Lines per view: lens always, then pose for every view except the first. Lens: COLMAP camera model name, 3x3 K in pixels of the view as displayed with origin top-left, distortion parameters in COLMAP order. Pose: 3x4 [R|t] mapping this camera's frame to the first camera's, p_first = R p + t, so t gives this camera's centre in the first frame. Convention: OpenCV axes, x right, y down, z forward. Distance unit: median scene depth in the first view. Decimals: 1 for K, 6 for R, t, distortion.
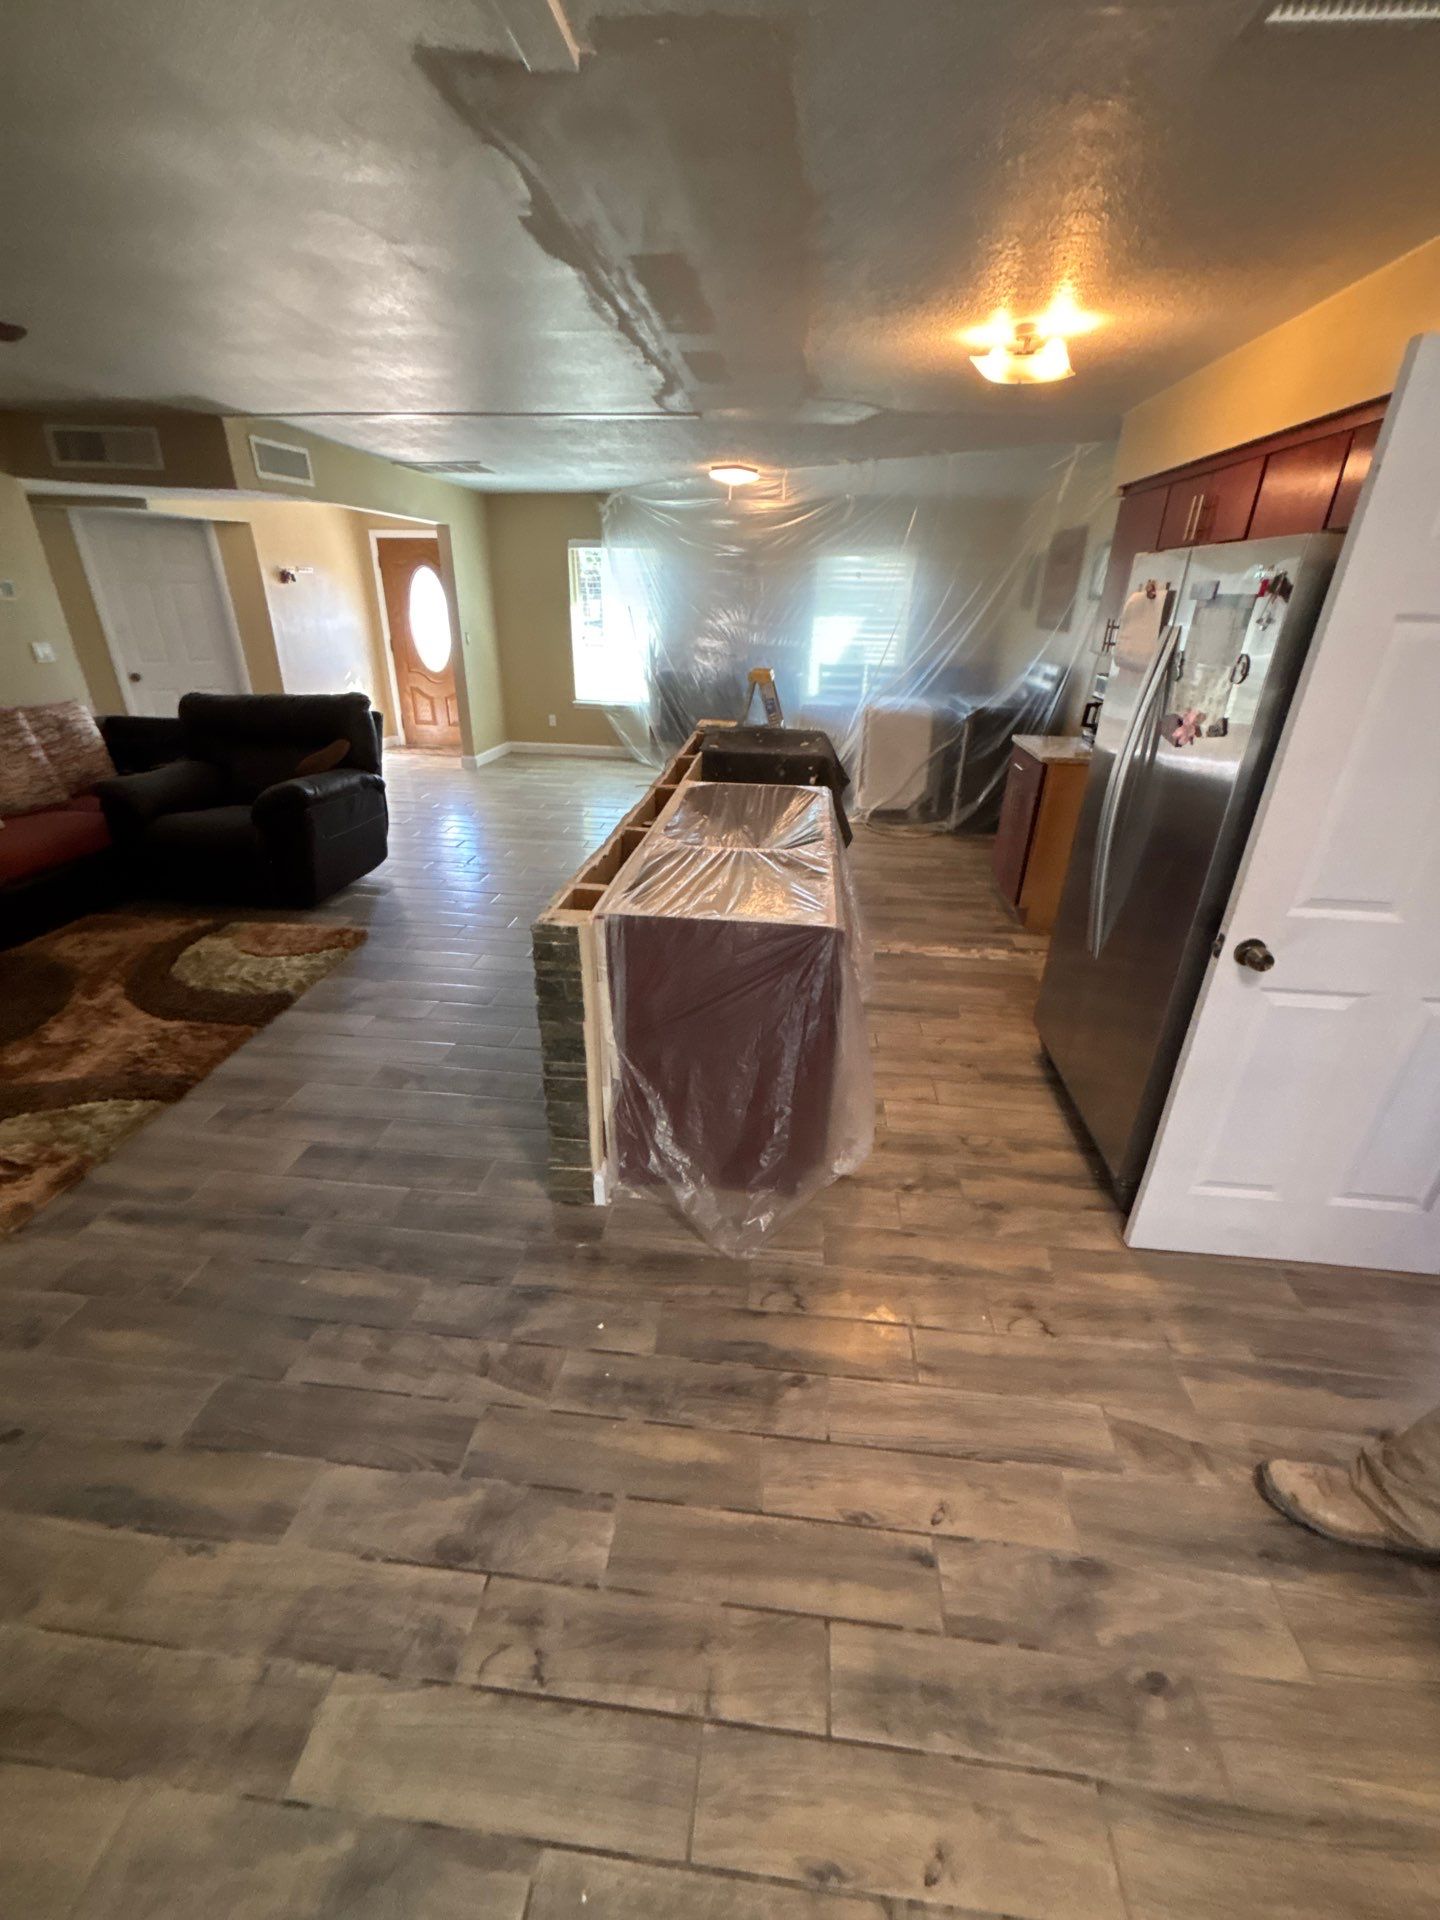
lens RADIAL K [[782.6, 0, 715.8], [0, 782.6, 951.3], [0, 0, 1]] dist [0.010589, 0.000202]
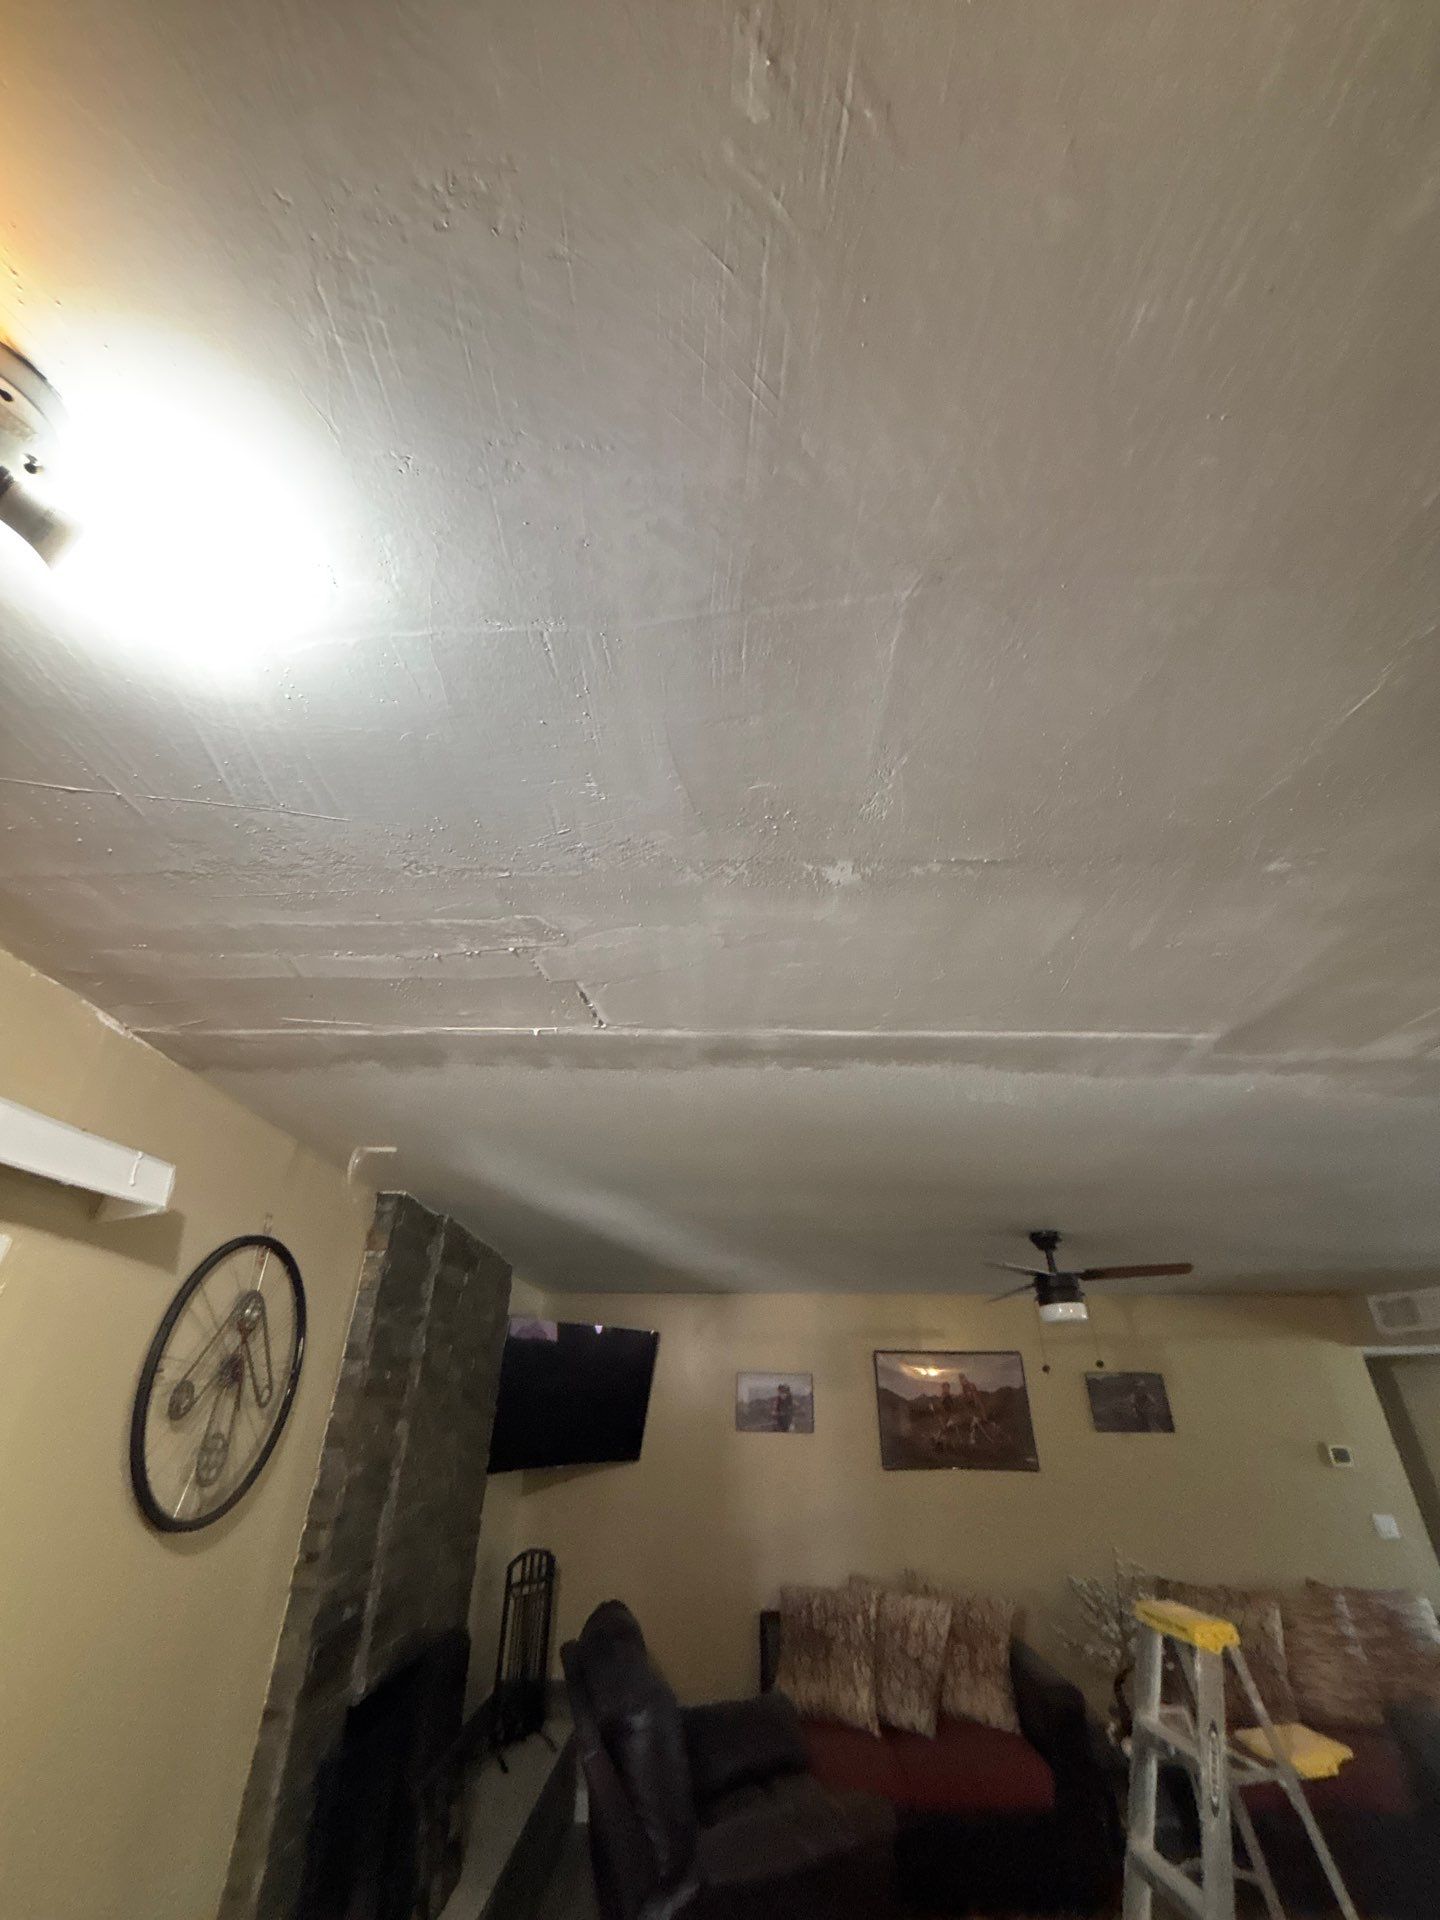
lens RADIAL K [[774.6, 0, 719.8], [0, 774.6, 970.3], [0, 0, 1]] dist [0.034198, -0.008706]
pose [[0.097447, -0.509109, -0.855168, 0.425978], [-0.408015, 0.763293, -0.500906, -0.144864], [0.907760, 0.397734, -0.133343, 0.234072]]
